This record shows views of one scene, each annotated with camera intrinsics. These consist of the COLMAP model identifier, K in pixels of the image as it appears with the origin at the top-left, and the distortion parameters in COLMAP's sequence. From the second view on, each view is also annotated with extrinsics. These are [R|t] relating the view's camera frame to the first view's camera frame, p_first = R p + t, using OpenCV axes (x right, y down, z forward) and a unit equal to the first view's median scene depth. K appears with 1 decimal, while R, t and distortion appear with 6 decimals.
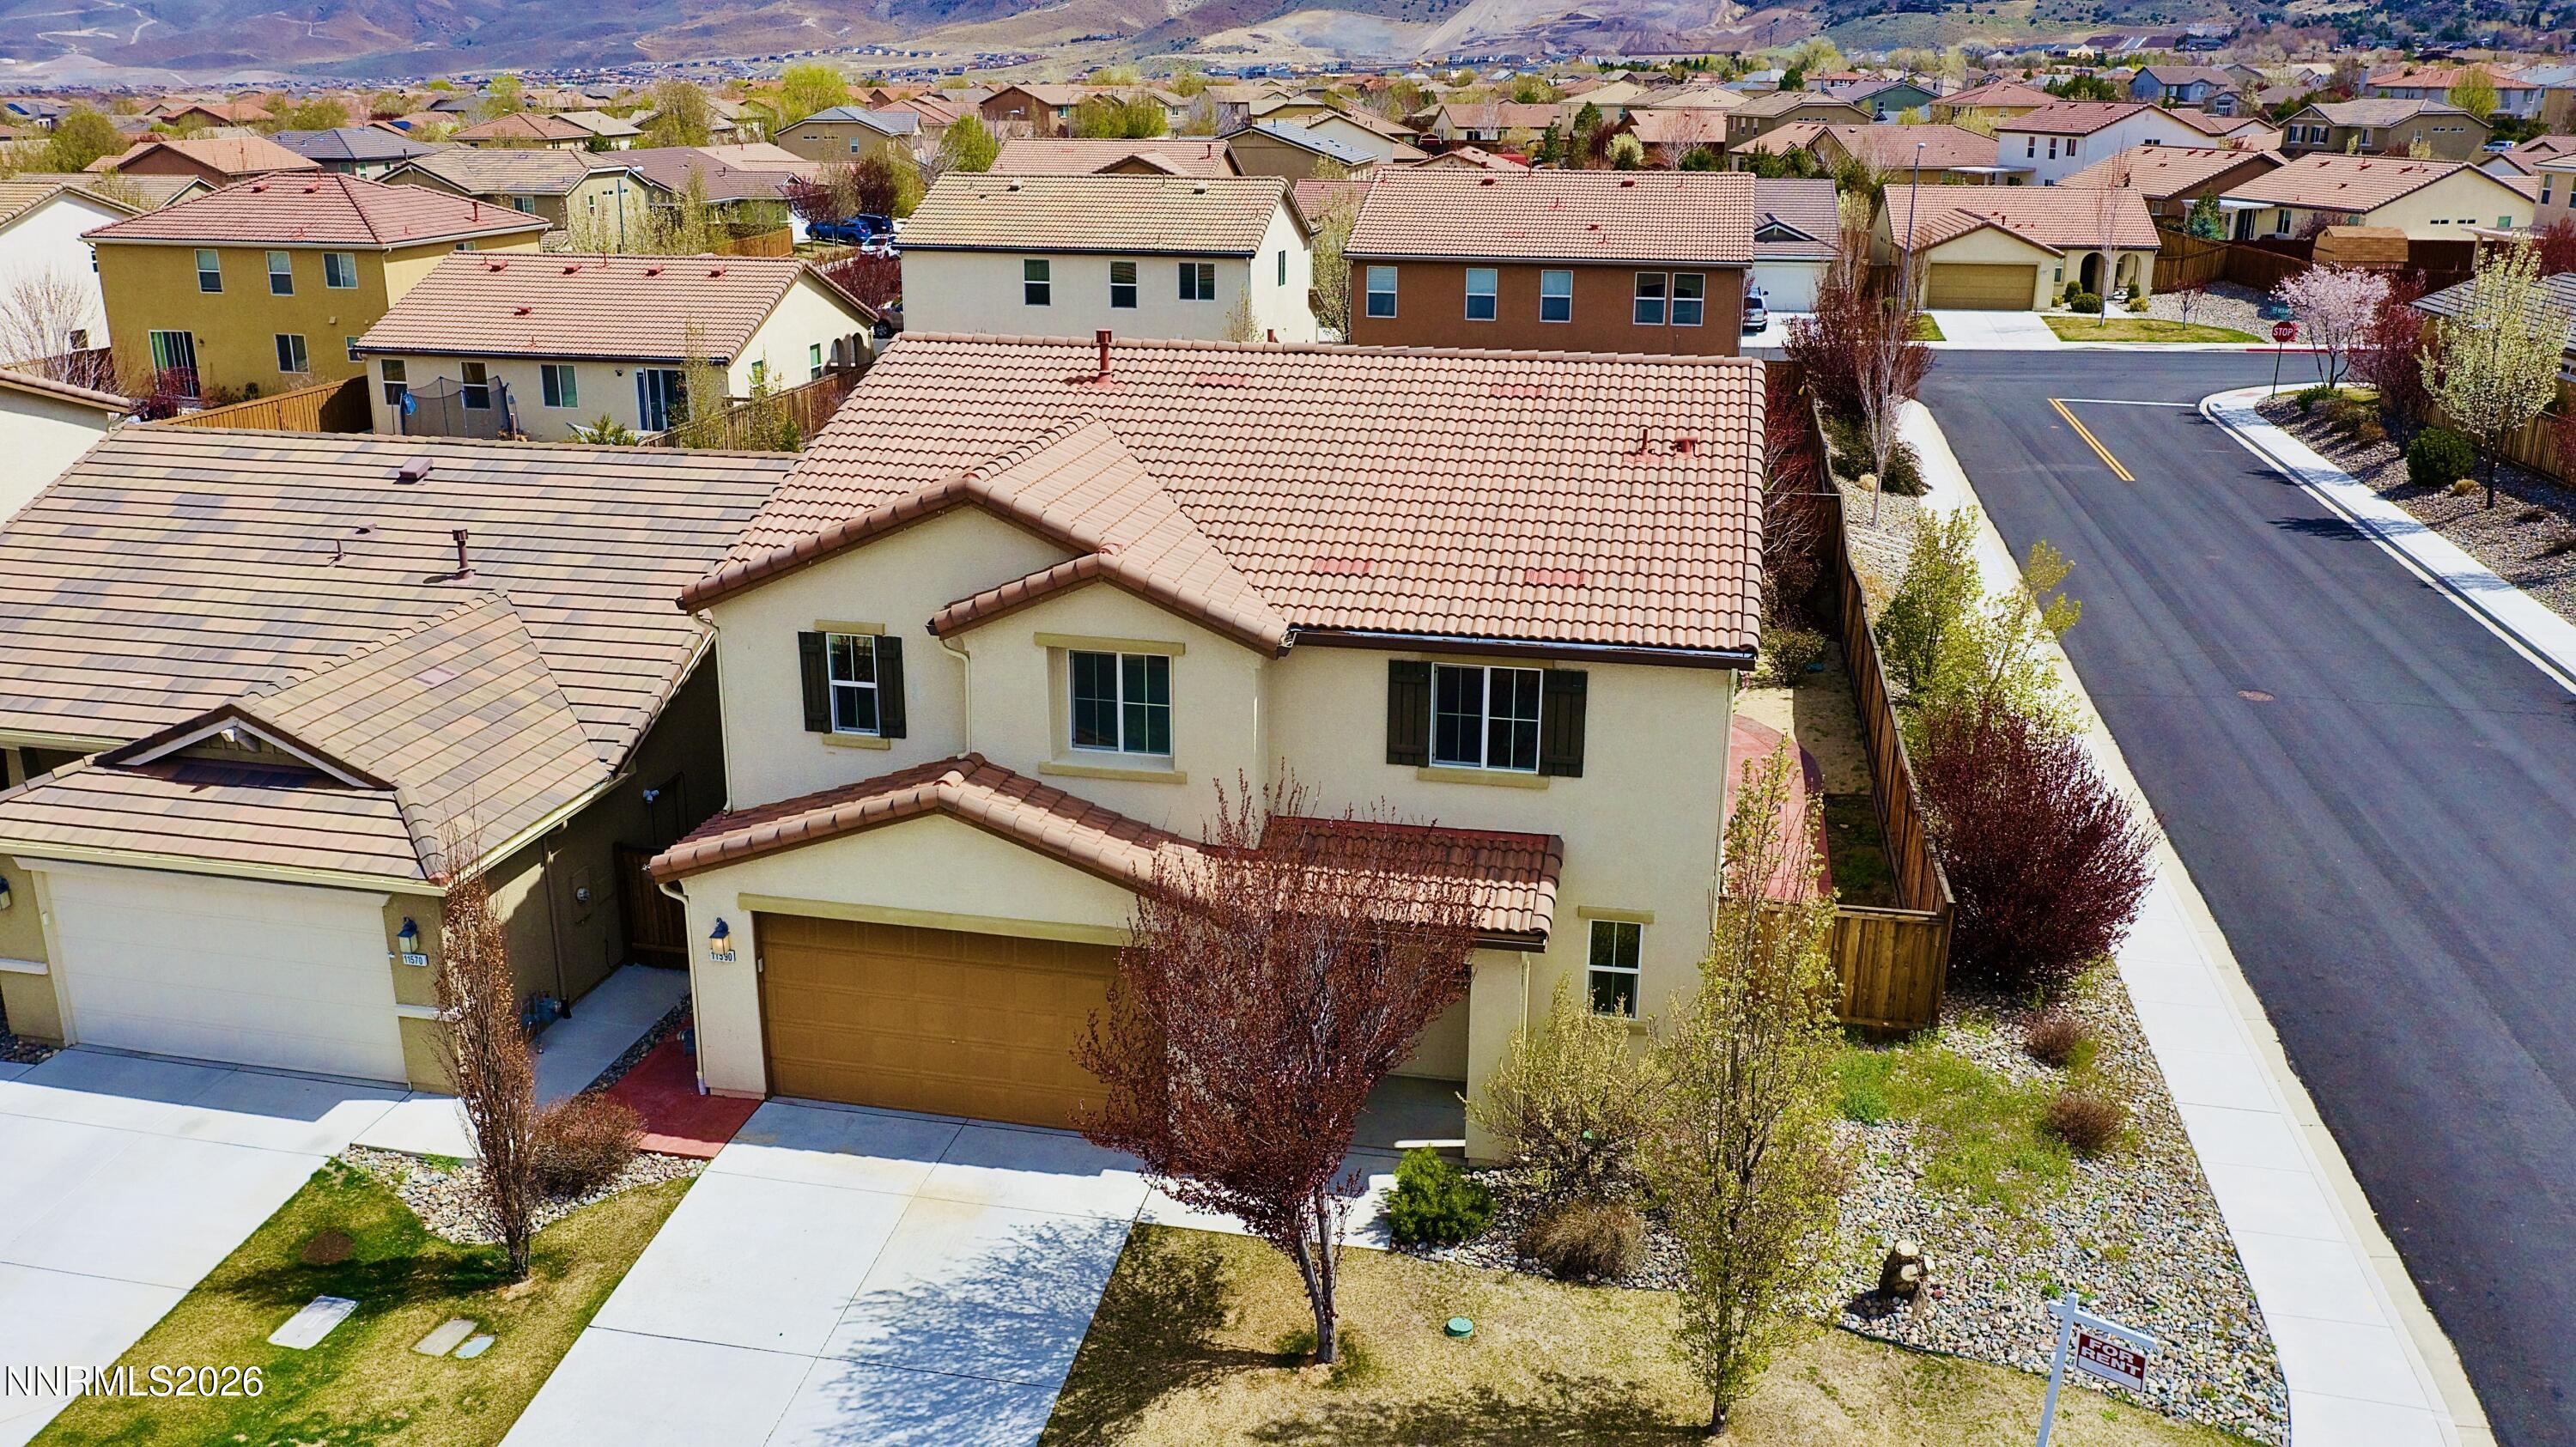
lens RADIAL K [[2026.0, 0, 1283.1], [0, 2026.0, 704.0], [0, 0, 1]] dist [-0.024427, 0.008198]
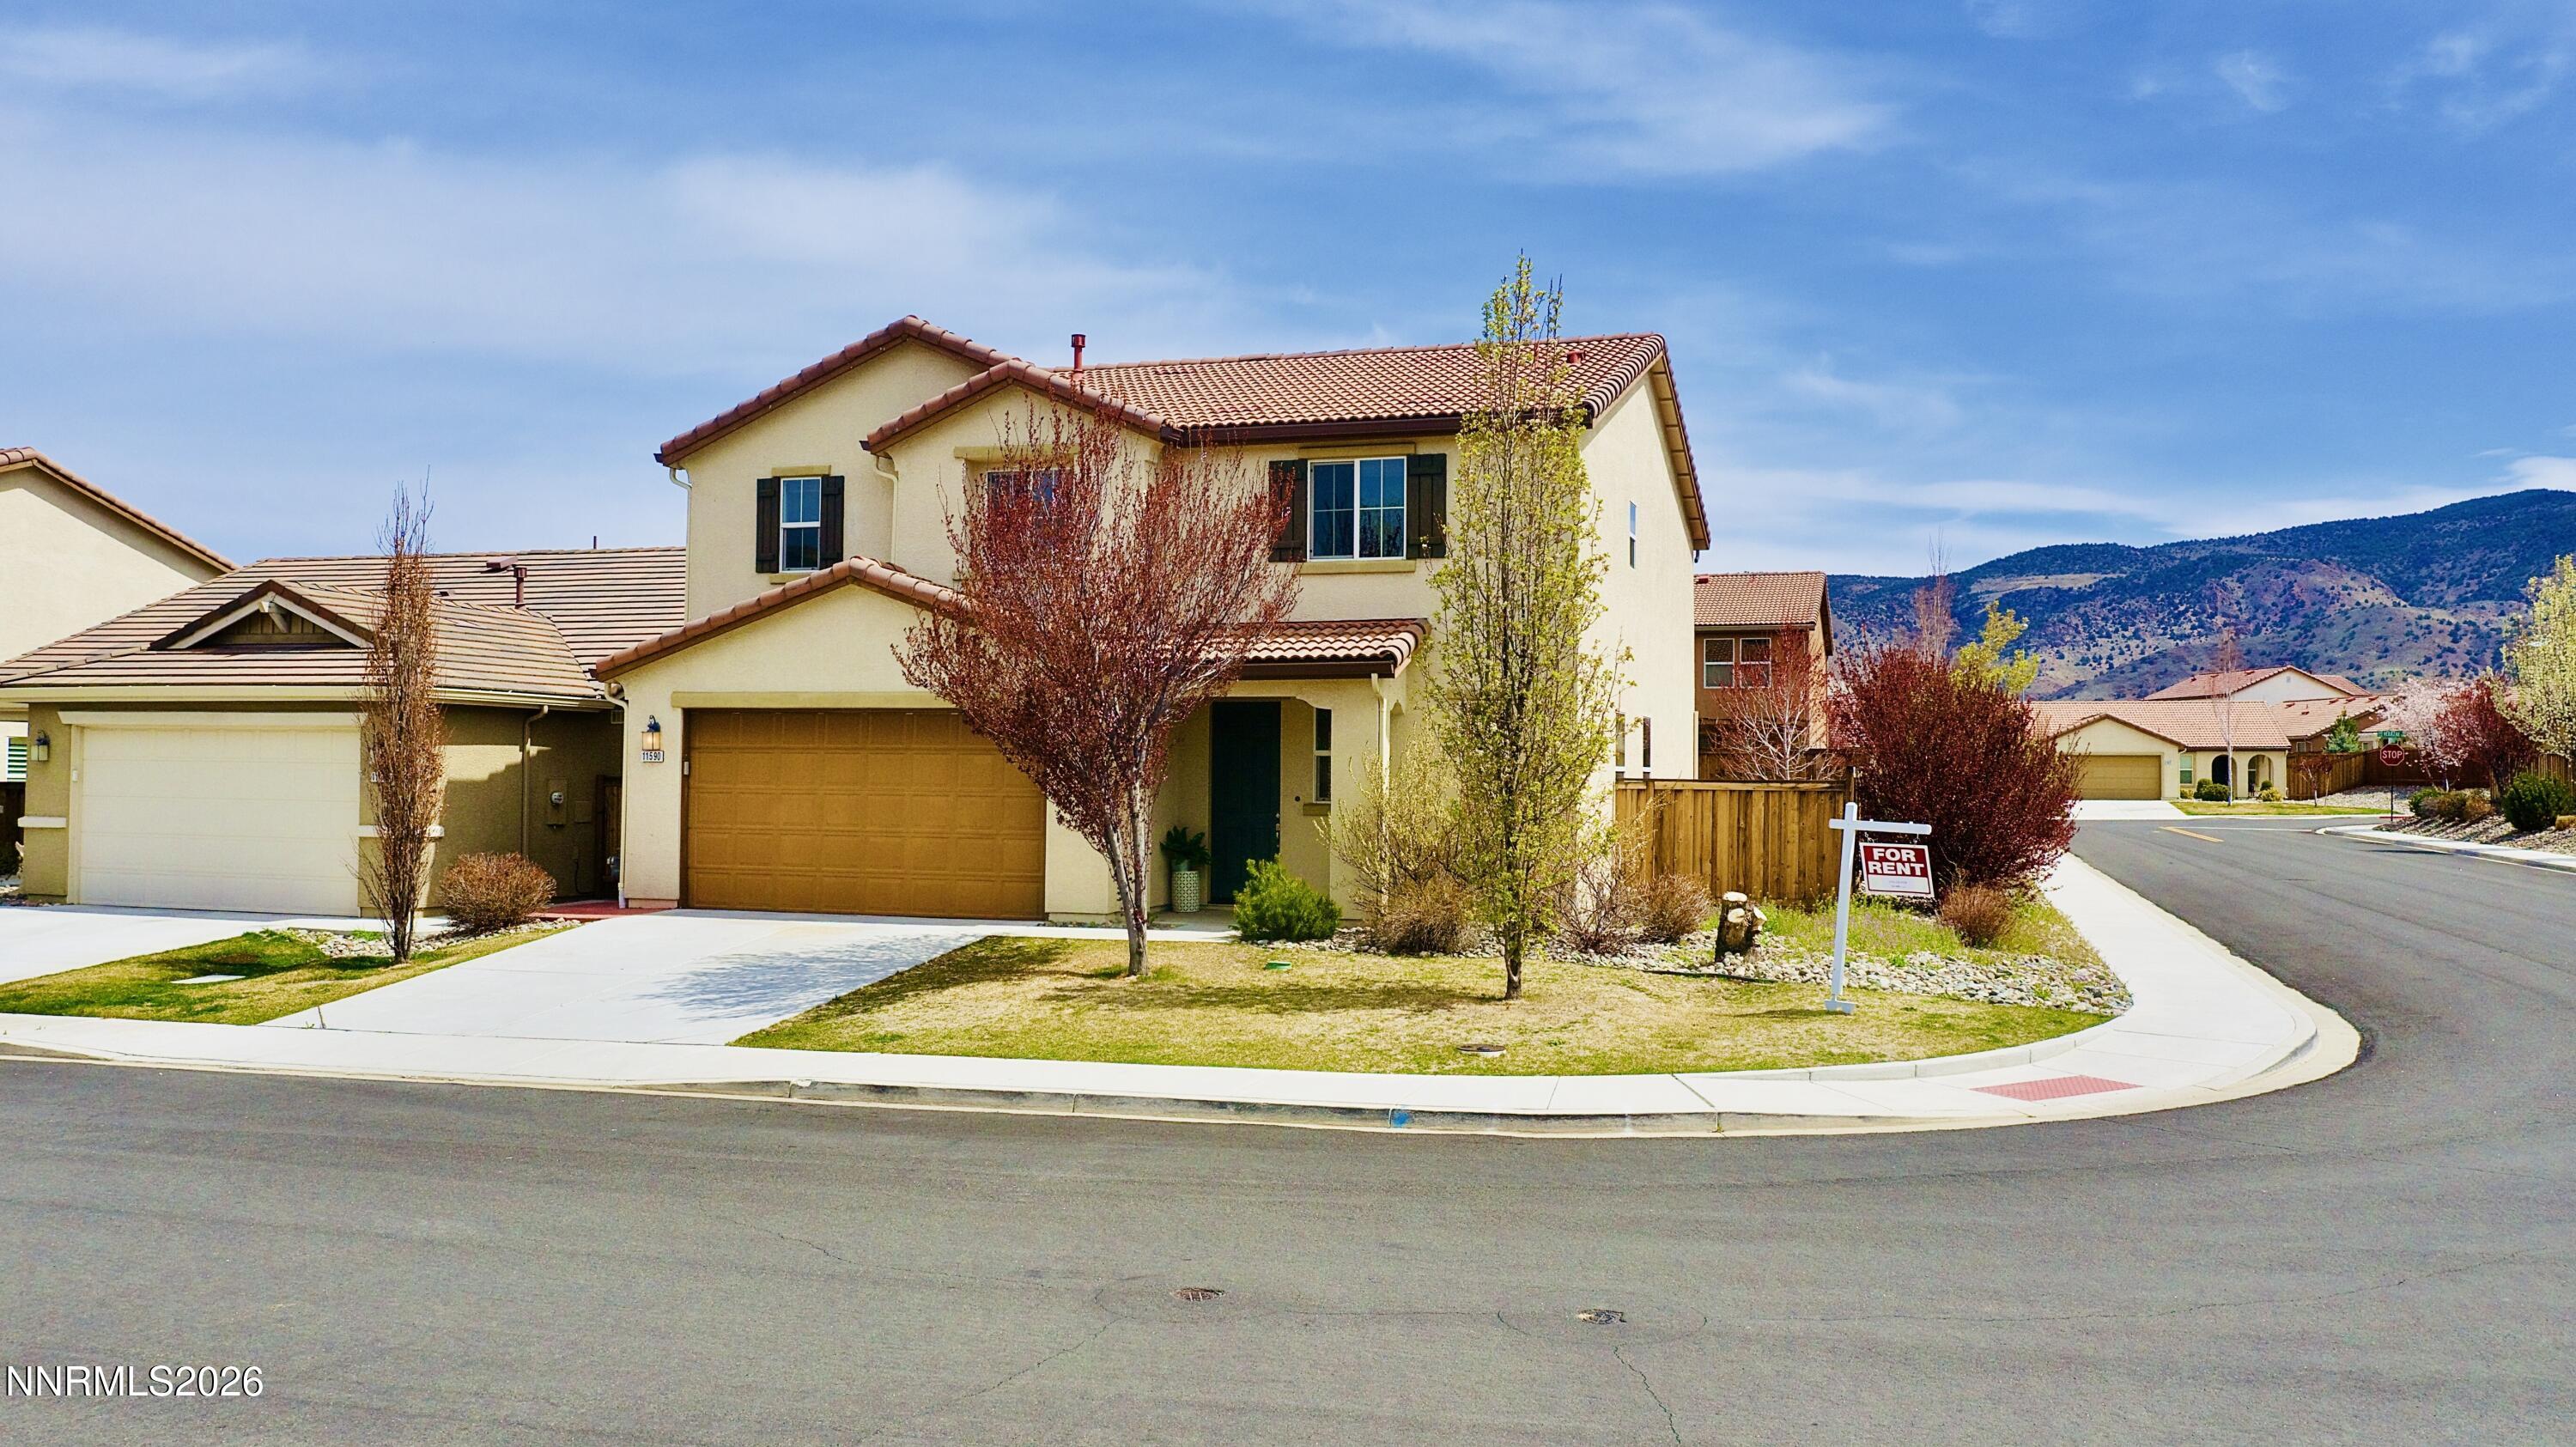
lens RADIAL K [[2026.0, 0, 1284.9], [0, 2026.0, 708.6], [0, 0, 1]] dist [-0.024427, 0.008198]
pose [[0.994973, 0.001588, -0.100132, 0.160882], [-0.034629, 0.943648, -0.329134, 0.437549], [0.093967, 0.330947, 0.938959, 0.020388]]
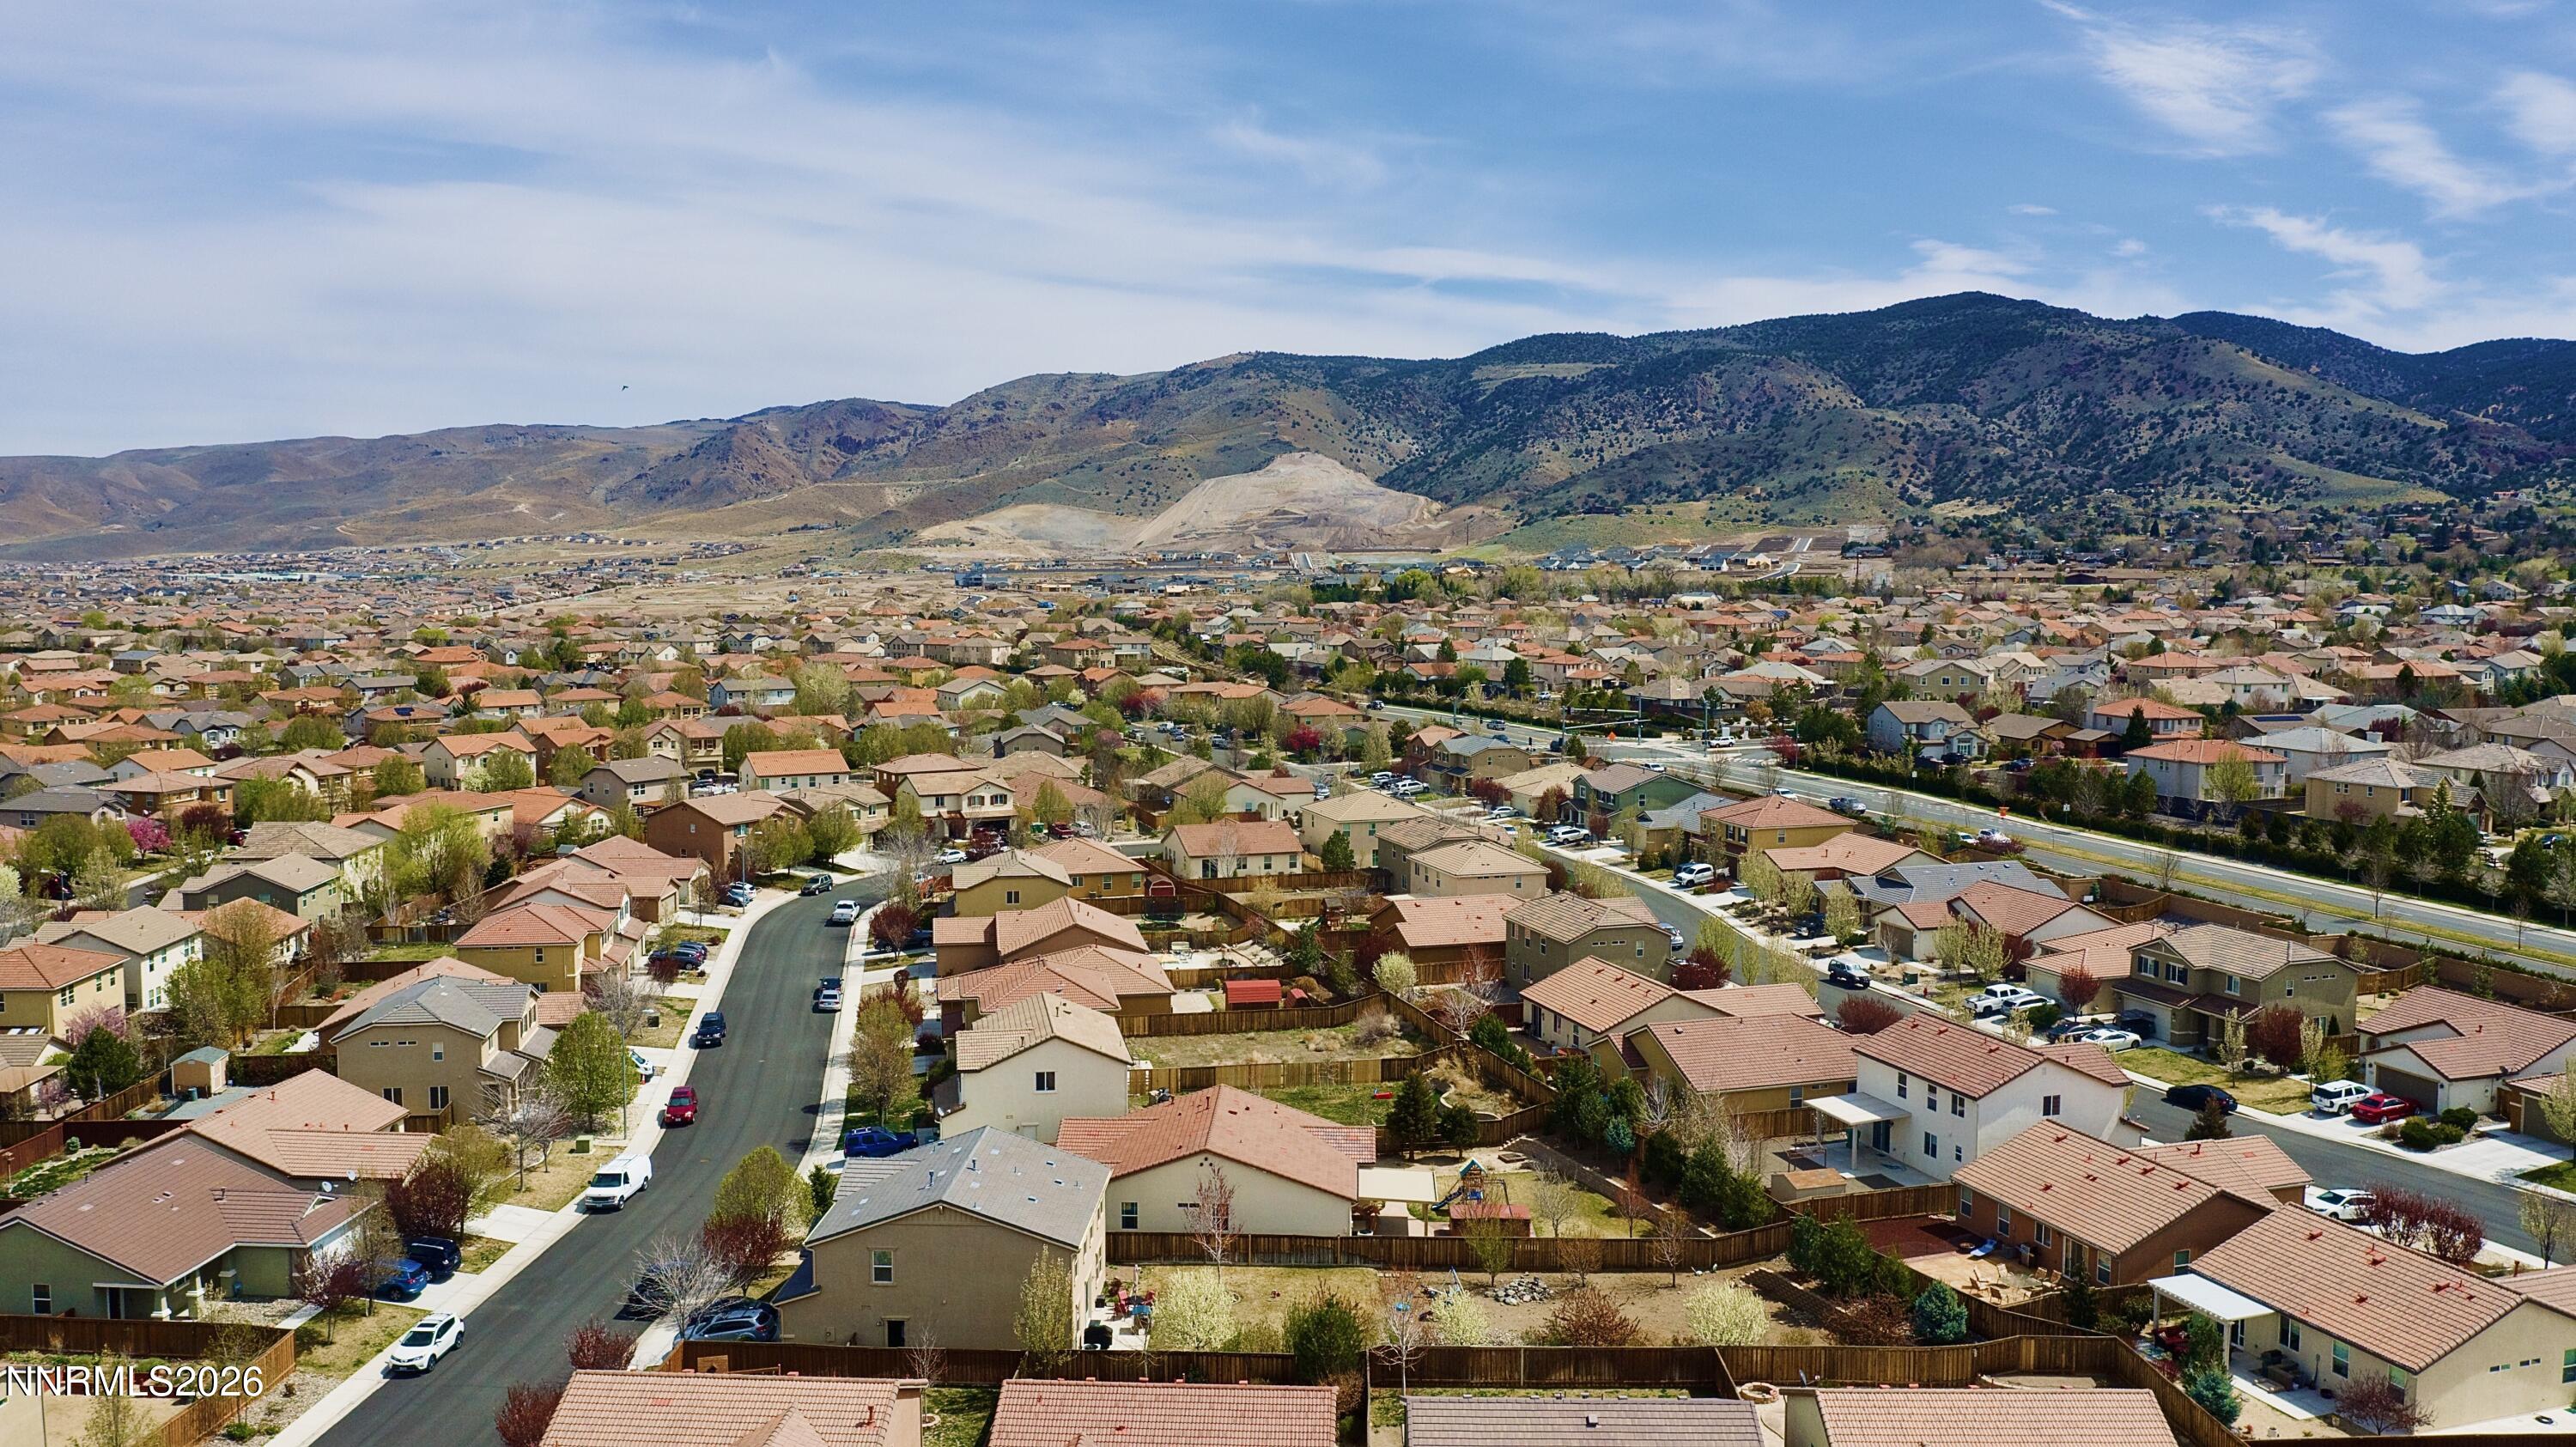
lens RADIAL K [[2026.0, 0, 1276.7], [0, 2026.0, 704.2], [0, 0, 1]] dist [-0.024427, 0.008198]
pose [[0.990877, -0.009236, 0.134456, 0.047930], [0.038847, 0.974879, -0.219323, -1.752724], [-0.129052, 0.222546, 0.966343, 1.349474]]
